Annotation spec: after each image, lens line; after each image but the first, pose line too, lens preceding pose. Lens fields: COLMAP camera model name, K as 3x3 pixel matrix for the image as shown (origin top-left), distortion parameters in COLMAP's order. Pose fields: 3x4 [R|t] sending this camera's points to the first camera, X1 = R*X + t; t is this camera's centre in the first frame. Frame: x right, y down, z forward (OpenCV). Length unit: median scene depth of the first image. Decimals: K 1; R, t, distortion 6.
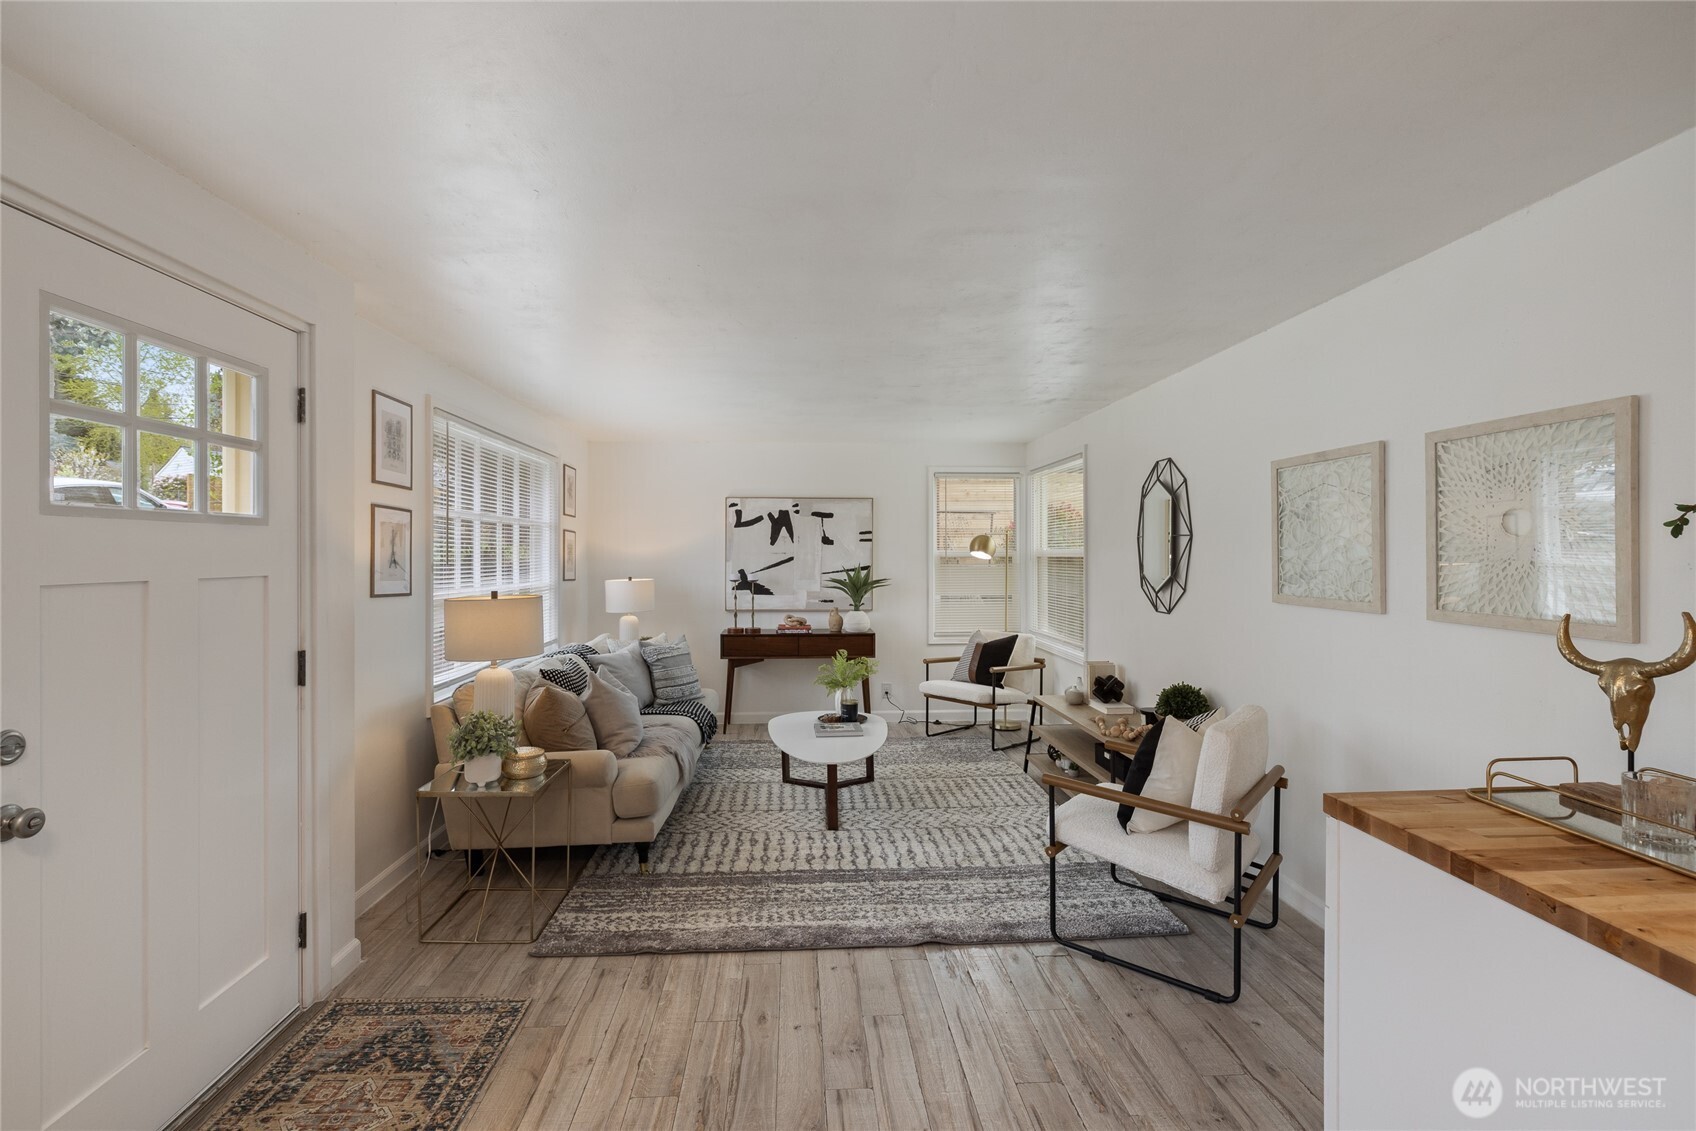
lens RADIAL K [[732.0, 0, 820.6], [0, 732.0, 563.8], [0, 0, 1]] dist [0.002174, 0.000957]
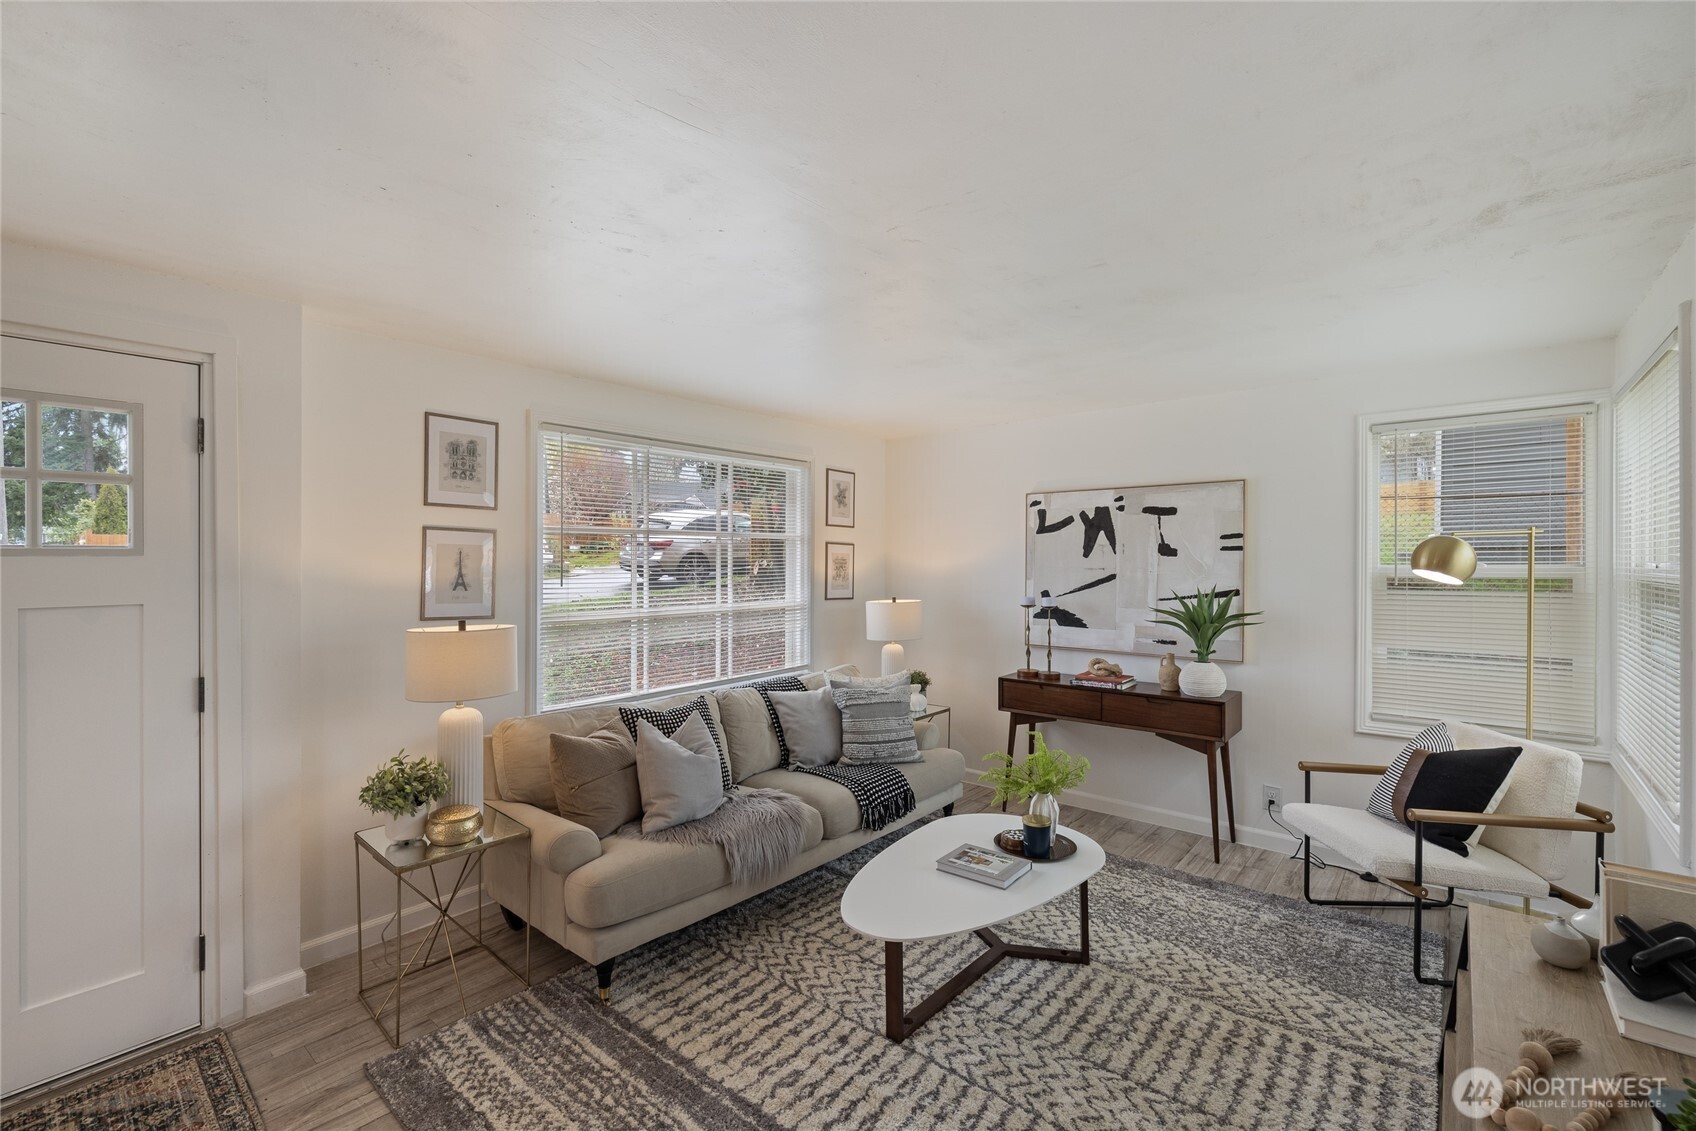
lens RADIAL K [[732.0, 0, 844.5], [0, 732.0, 564.1], [0, 0, 1]] dist [0.002174, 0.000957]
pose [[0.735798, 0.001963, -0.677199, 0.248477], [-0.006002, 0.999975, -0.003623, -0.015354], [0.677175, 0.006730, 0.735791, 0.332701]]
